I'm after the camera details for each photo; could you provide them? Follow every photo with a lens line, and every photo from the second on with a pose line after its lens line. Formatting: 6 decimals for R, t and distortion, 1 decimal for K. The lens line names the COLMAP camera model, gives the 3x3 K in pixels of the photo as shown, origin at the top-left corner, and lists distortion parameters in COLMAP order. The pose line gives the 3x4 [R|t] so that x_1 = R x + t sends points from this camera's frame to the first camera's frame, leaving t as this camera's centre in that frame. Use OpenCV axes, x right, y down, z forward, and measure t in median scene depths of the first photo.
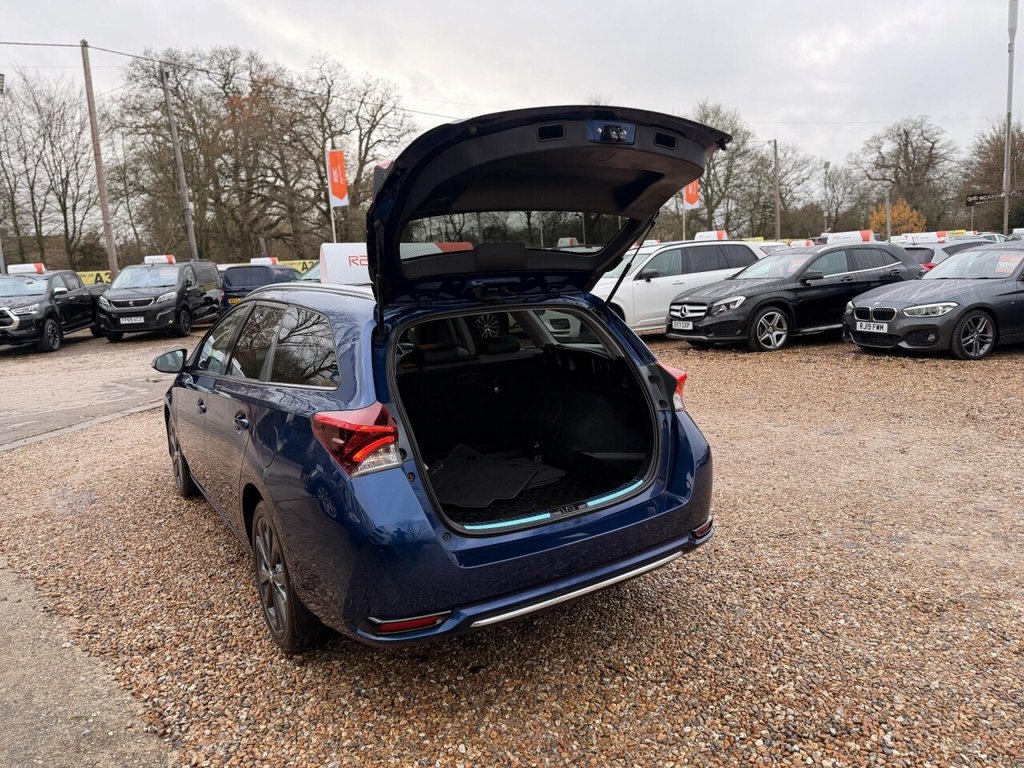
lens RADIAL K [[710.8, 0, 520.0], [0, 710.8, 382.2], [0, 0, 1]] dist [0.025608, -0.026265]
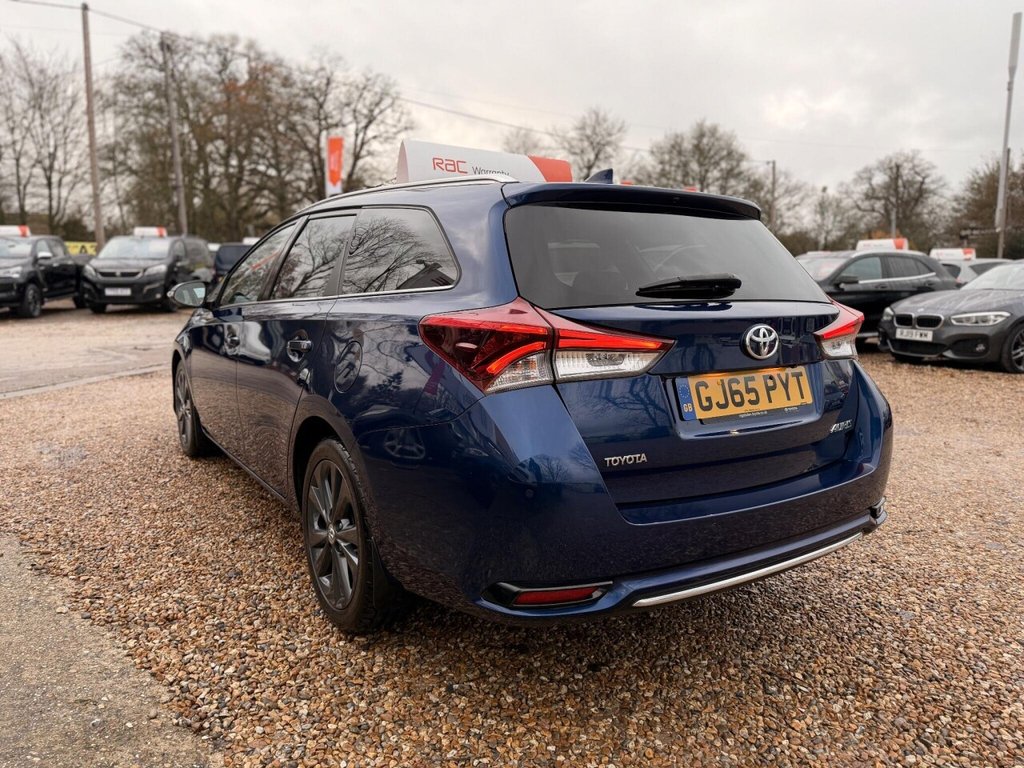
lens RADIAL K [[716.9, 0, 512.0], [0, 716.9, 384.0], [0, 0, 1]] dist [0.020266, -0.023851]
pose [[0.998119, 0.058890, 0.017017, -0.083444], [-0.058709, 0.998215, -0.010937, 0.049322], [-0.017631, 0.009917, 0.999795, 0.097272]]
